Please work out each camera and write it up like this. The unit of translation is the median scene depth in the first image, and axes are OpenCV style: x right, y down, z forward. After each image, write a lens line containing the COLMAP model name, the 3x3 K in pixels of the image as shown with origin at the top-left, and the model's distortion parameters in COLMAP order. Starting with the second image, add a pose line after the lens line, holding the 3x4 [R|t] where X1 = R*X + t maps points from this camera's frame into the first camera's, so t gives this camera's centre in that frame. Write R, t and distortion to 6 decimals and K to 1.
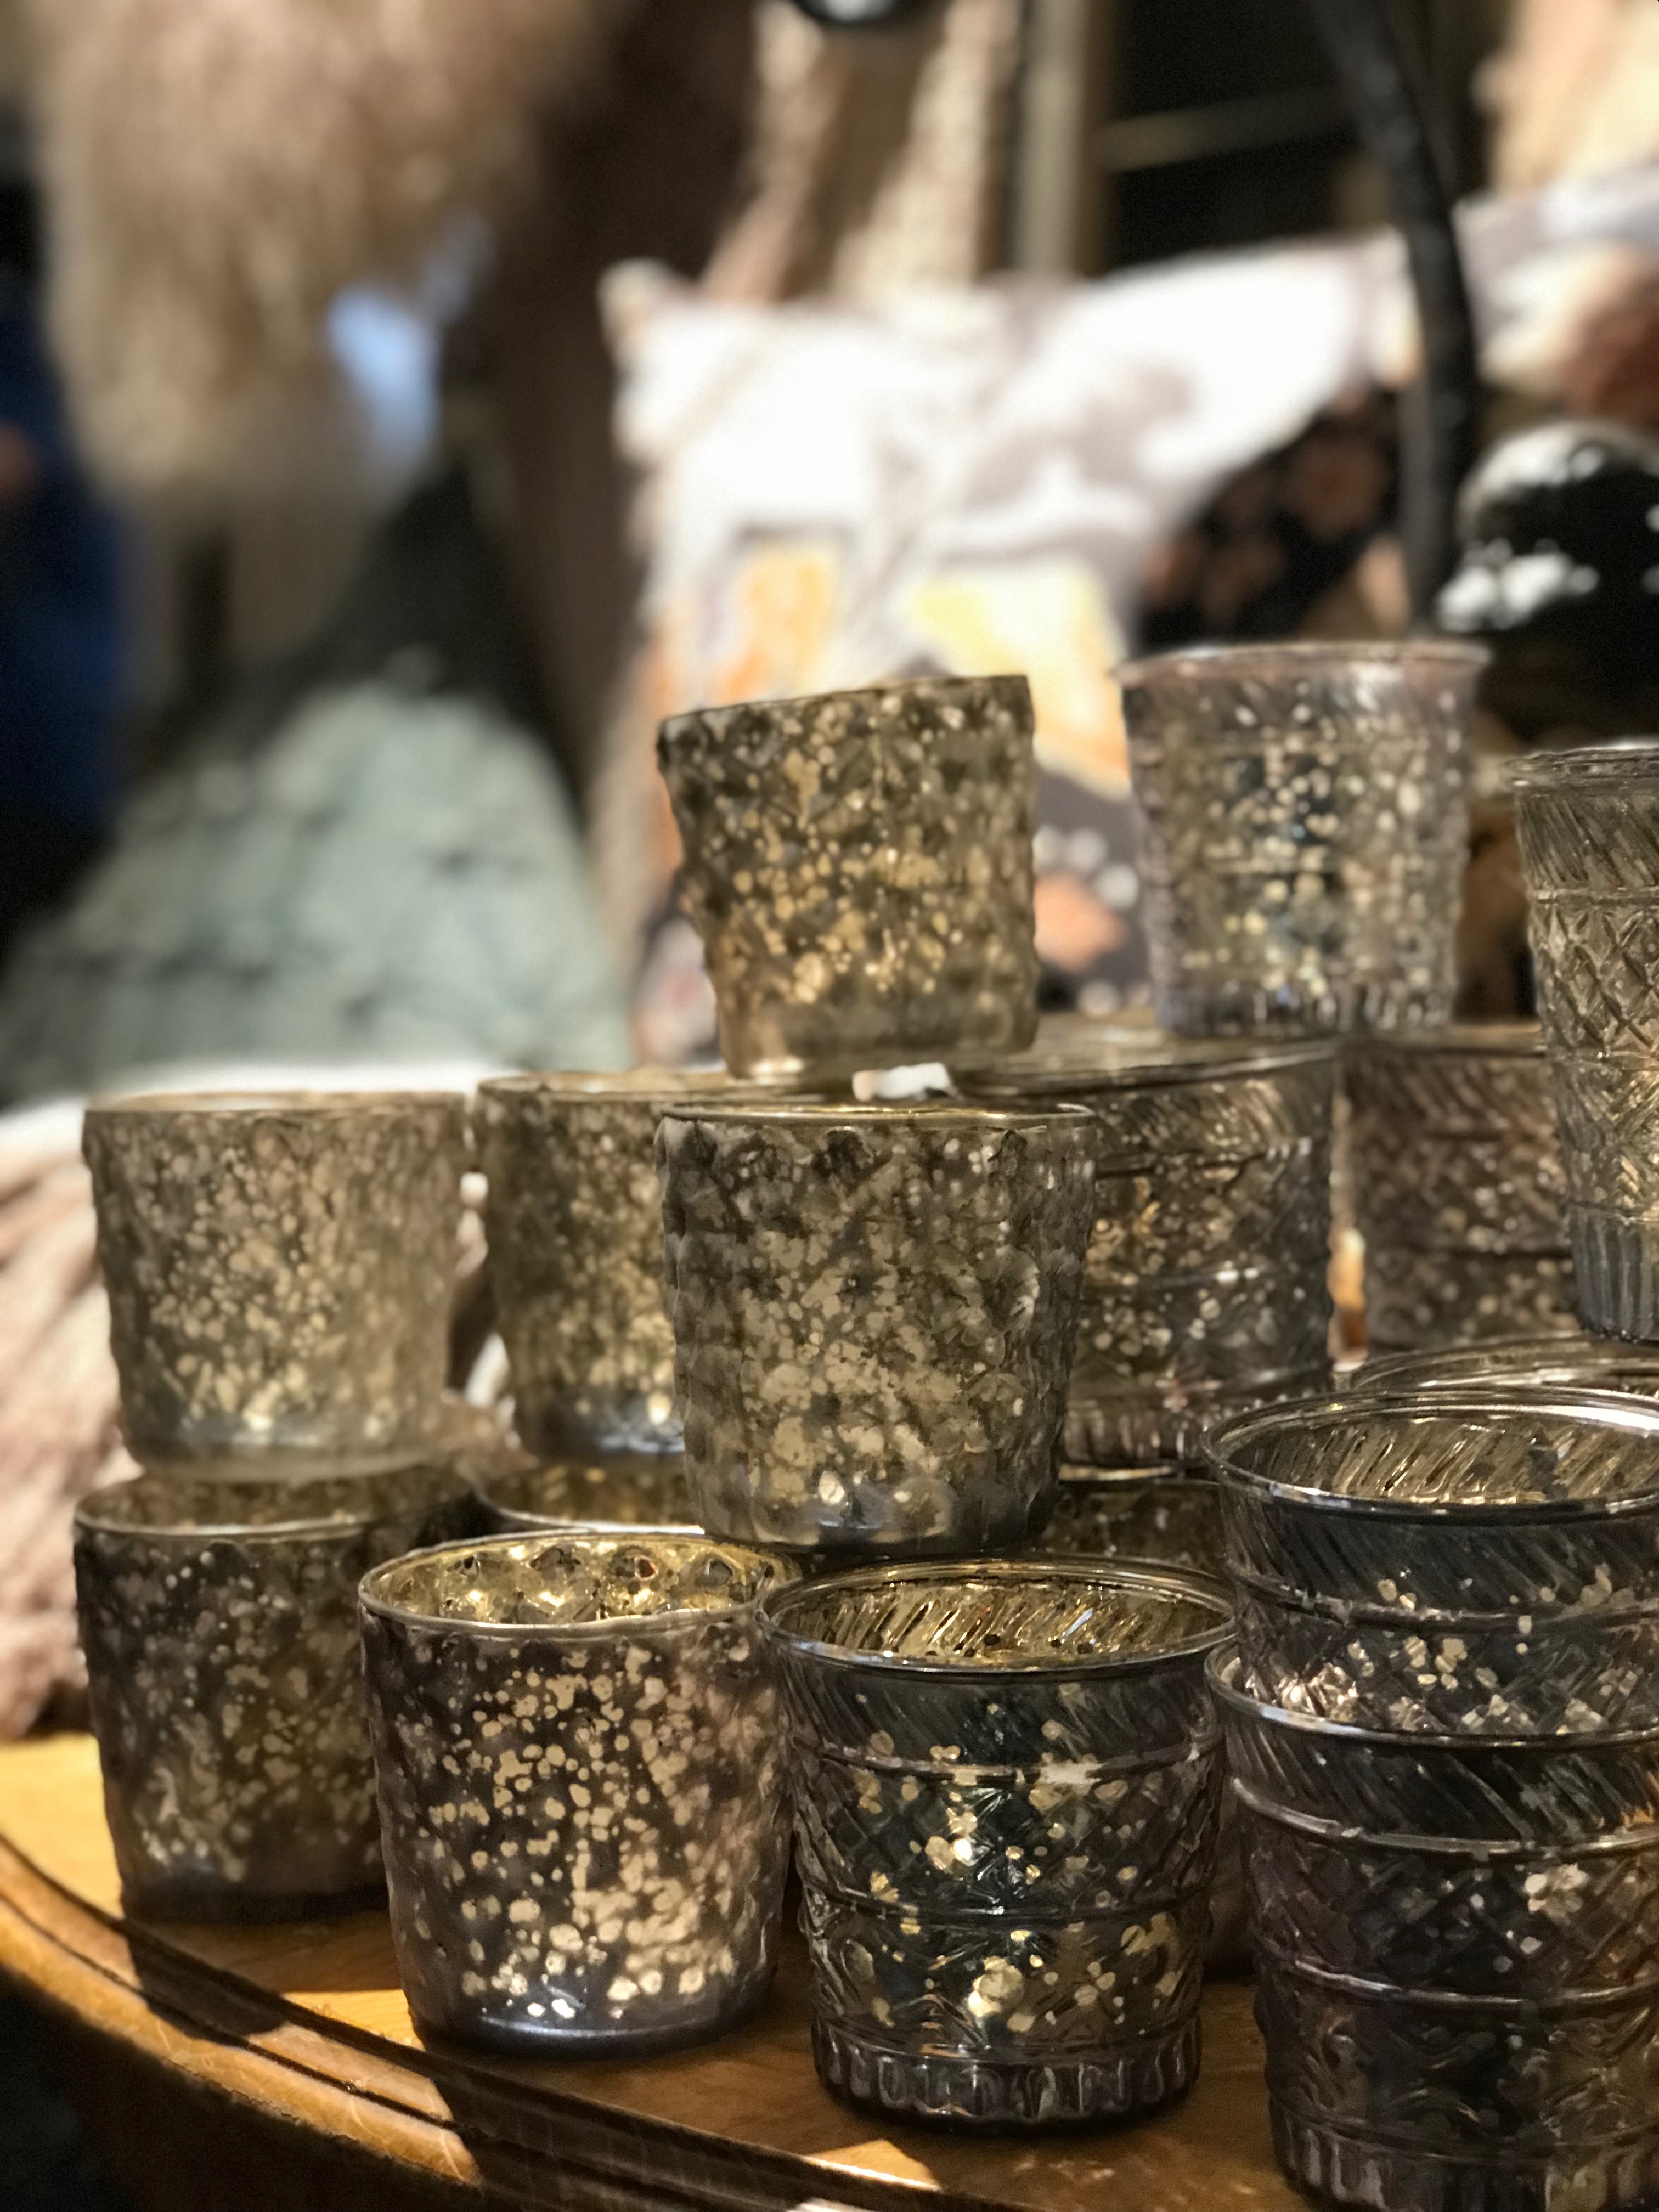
lens RADIAL K [[3602.1, 0, 829.0], [0, 3602.1, 1120.6], [0, 0, 1]] dist [-0.013190, 0.000000]
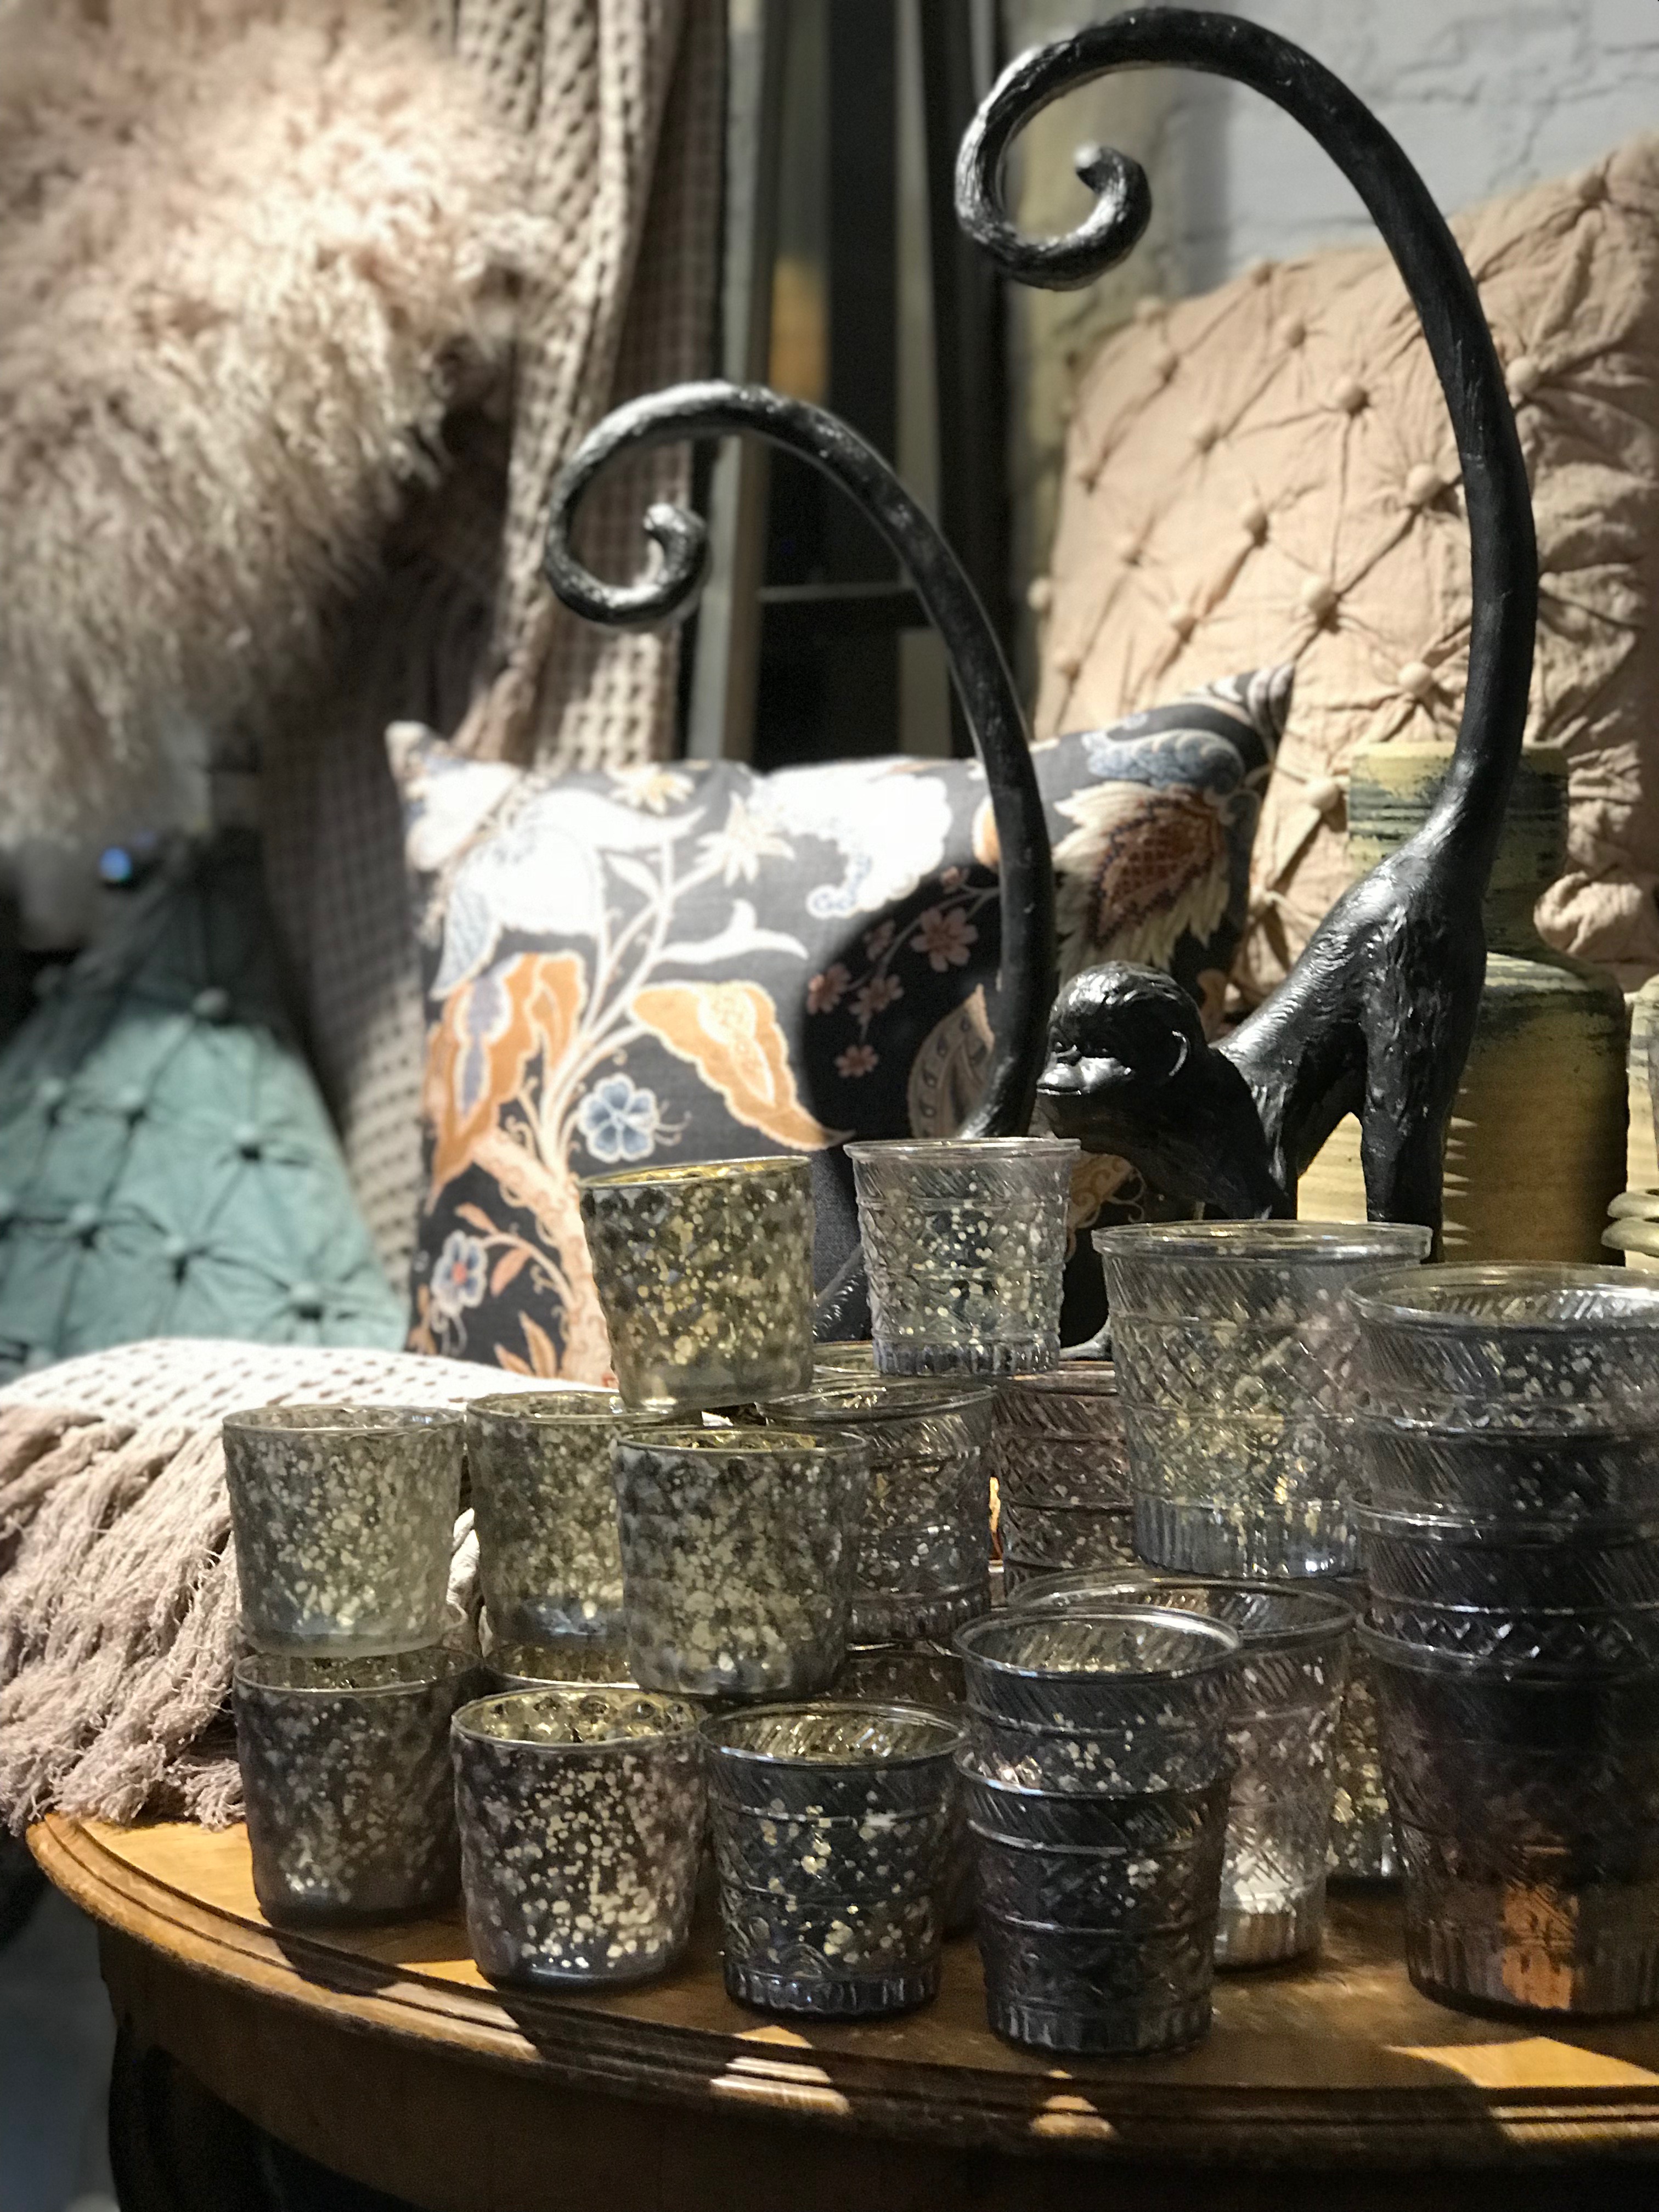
lens RADIAL K [[3602.1, 0, 824.1], [0, 3602.1, 1098.2], [0, 0, 1]] dist [-0.013190, 0.000000]
pose [[0.988979, 0.009337, 0.147763, -0.197873], [-0.004207, 0.999379, -0.034994, -0.102814], [-0.147998, 0.033987, 0.988404, -0.692066]]
